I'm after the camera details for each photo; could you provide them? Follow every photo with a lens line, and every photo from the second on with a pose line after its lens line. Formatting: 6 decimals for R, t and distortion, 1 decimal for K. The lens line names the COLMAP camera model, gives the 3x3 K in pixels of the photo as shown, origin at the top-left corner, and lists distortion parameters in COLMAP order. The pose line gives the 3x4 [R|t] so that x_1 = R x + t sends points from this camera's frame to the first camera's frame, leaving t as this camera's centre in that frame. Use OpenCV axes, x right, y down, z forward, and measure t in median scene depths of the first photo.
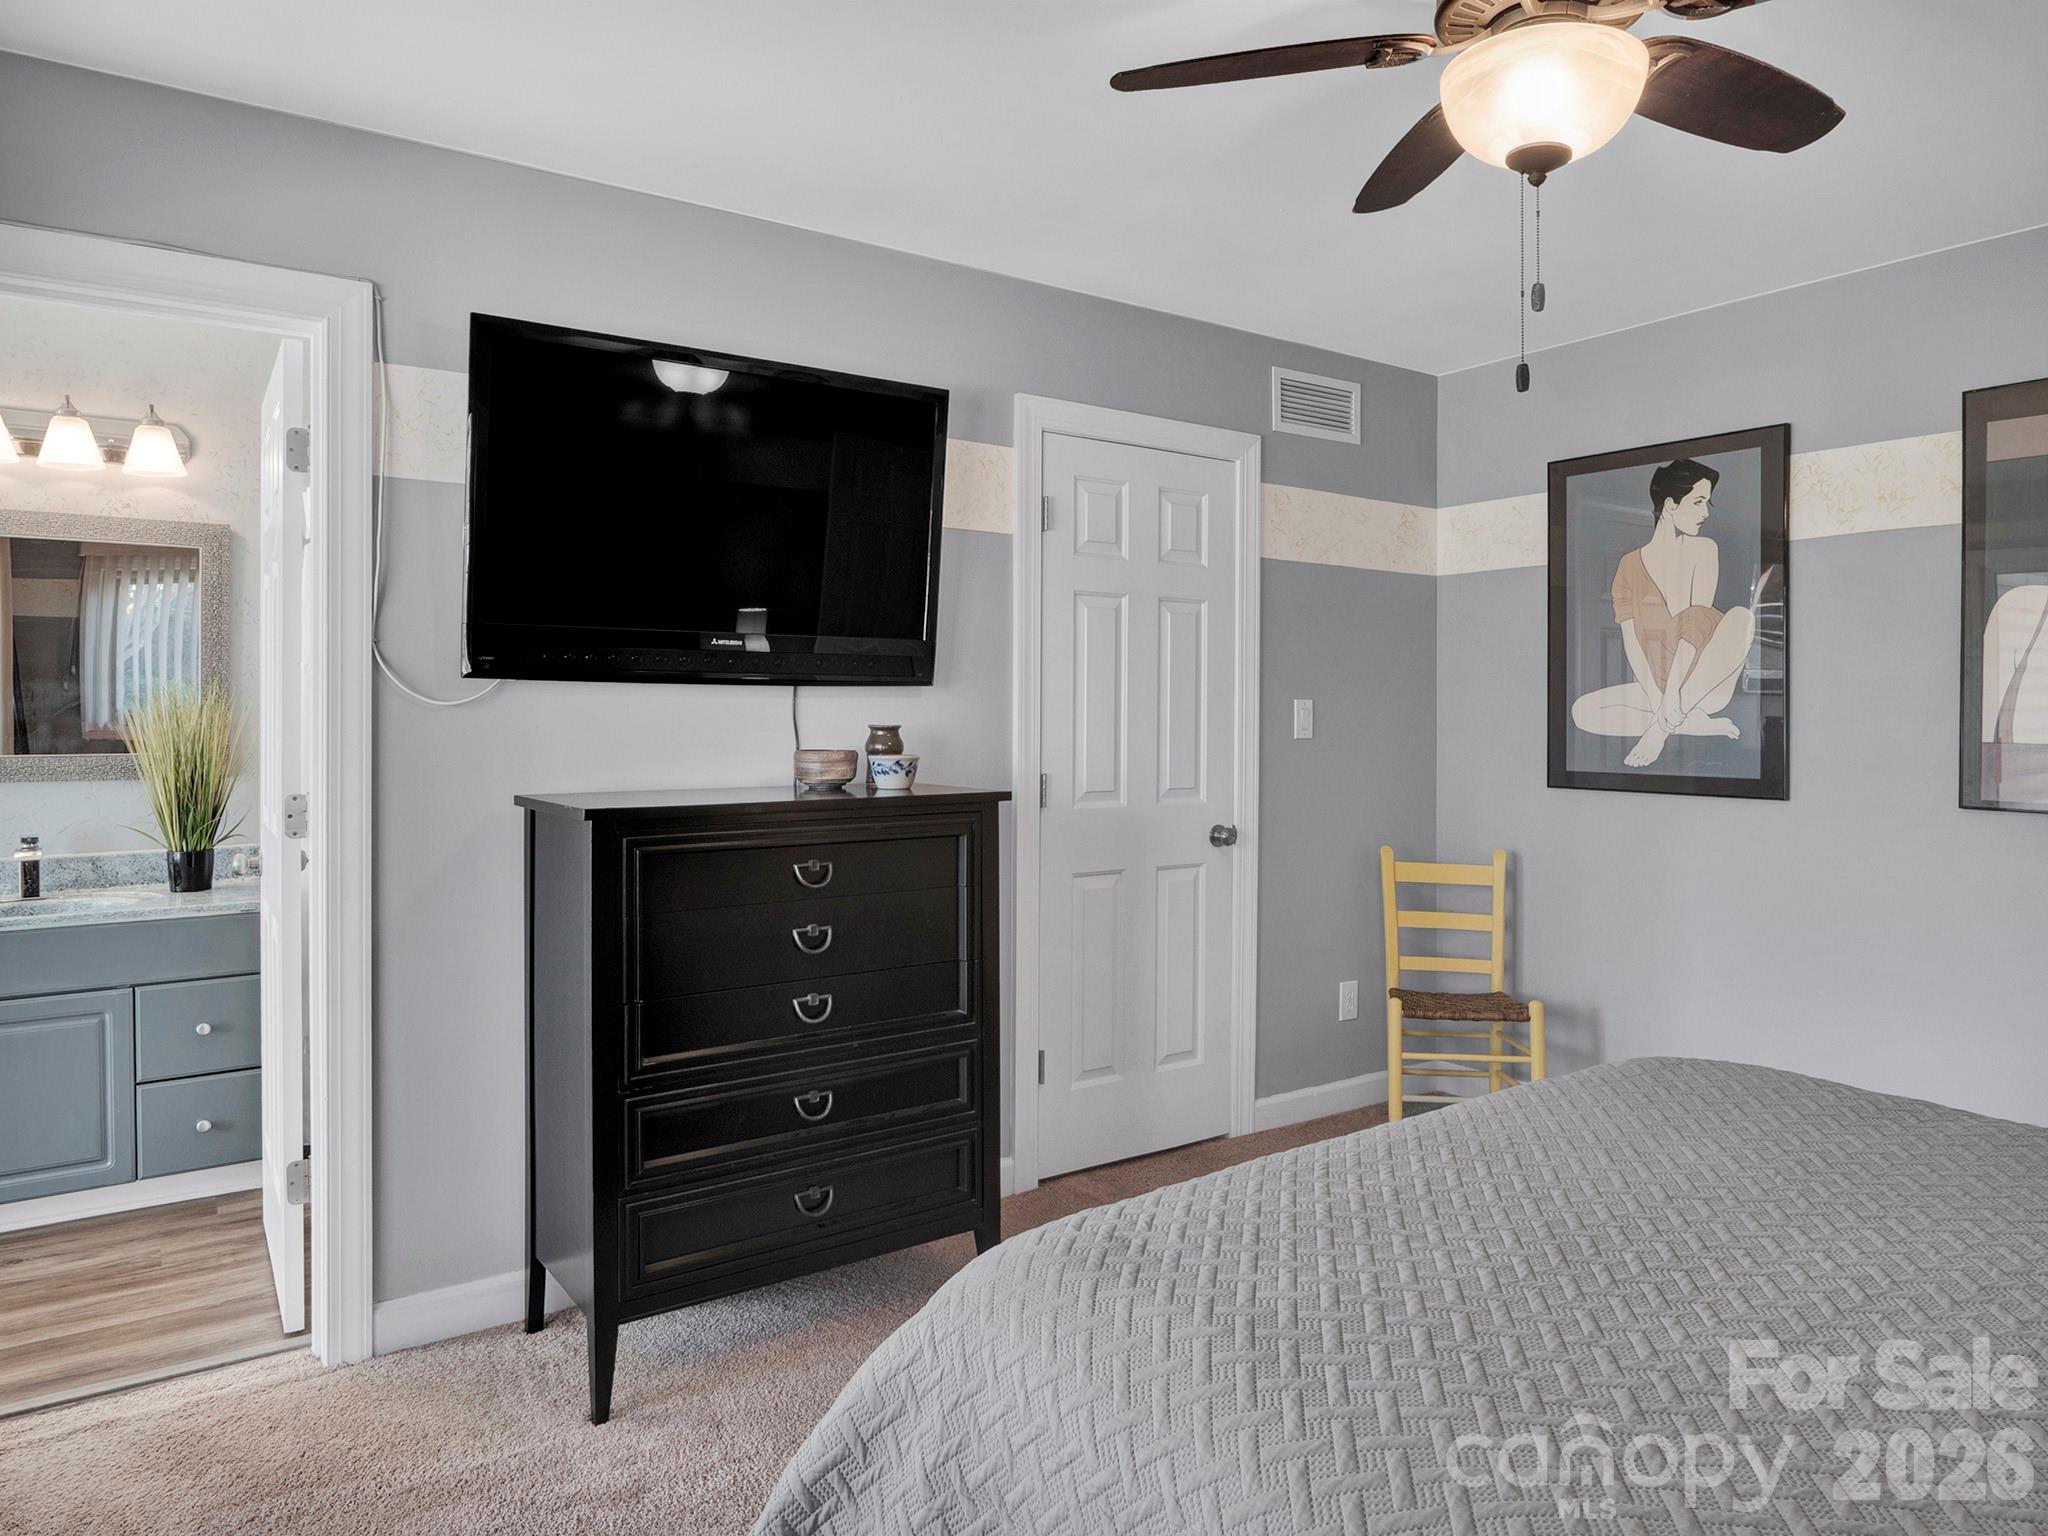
lens RADIAL K [[1345.3, 0, 1021.9], [0, 1345.3, 755.6], [0, 0, 1]] dist [-0.018454, 0.006818]
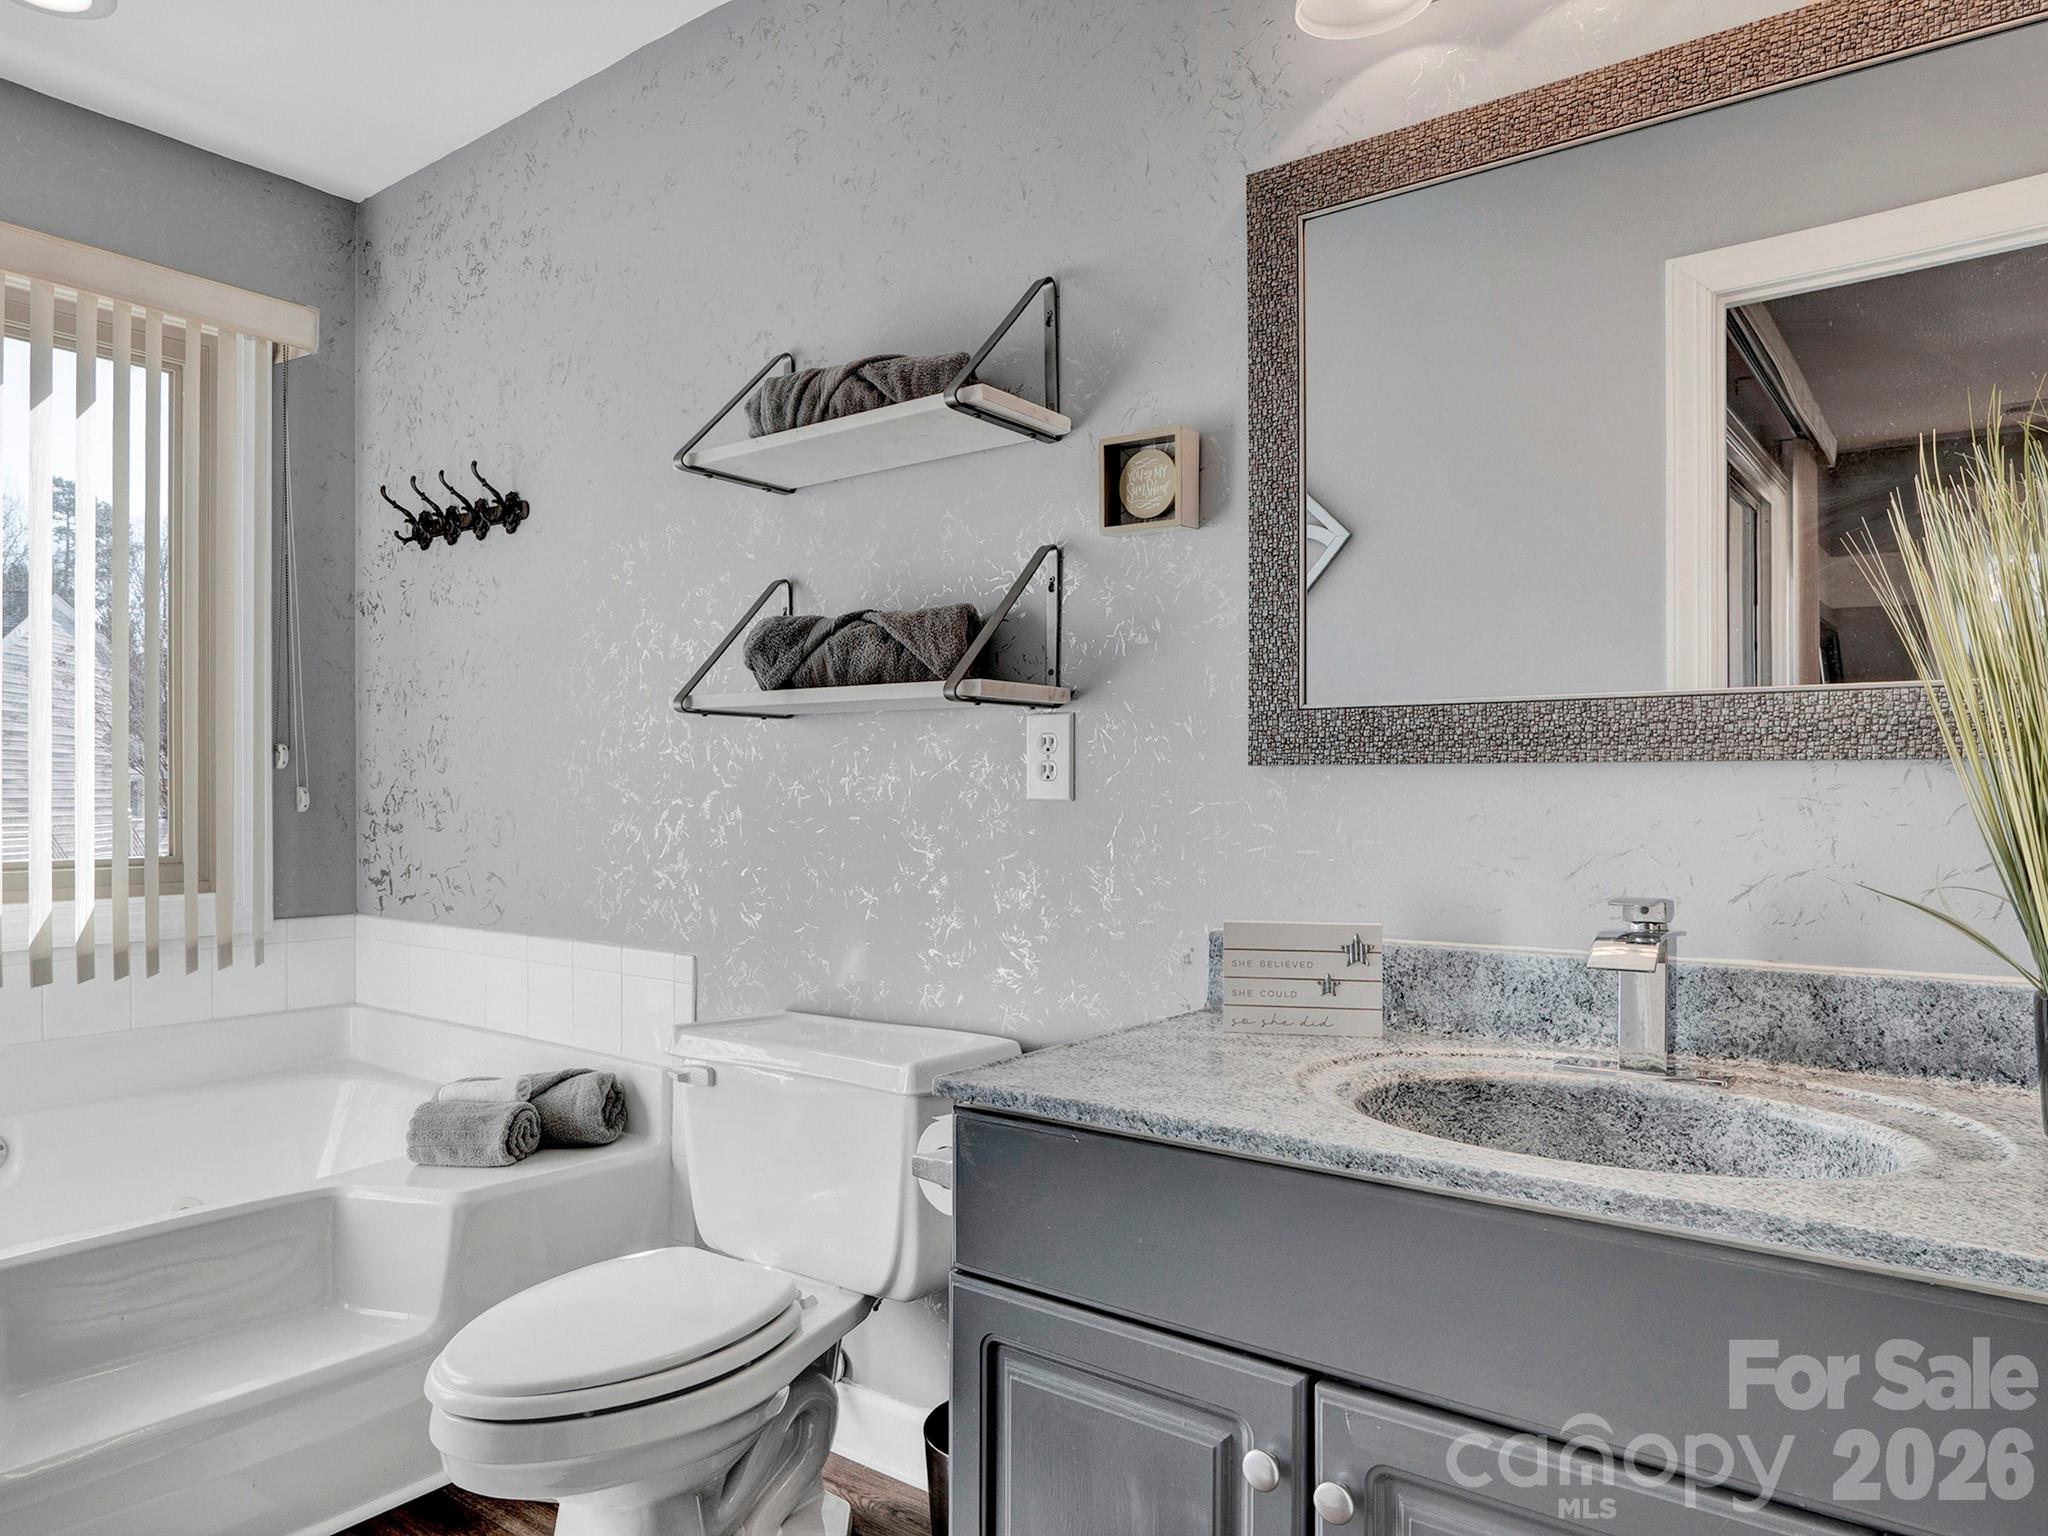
lens RADIAL K [[1345.3, 0, 1021.9], [0, 1345.3, 768.8], [0, 0, 1]] dist [-0.018454, 0.006818]
pose [[0.313188, -0.009344, -0.949645, -0.424773], [-0.017726, 0.999720, -0.015682, 0.030257], [0.949526, 0.021745, 0.312934, 0.688301]]
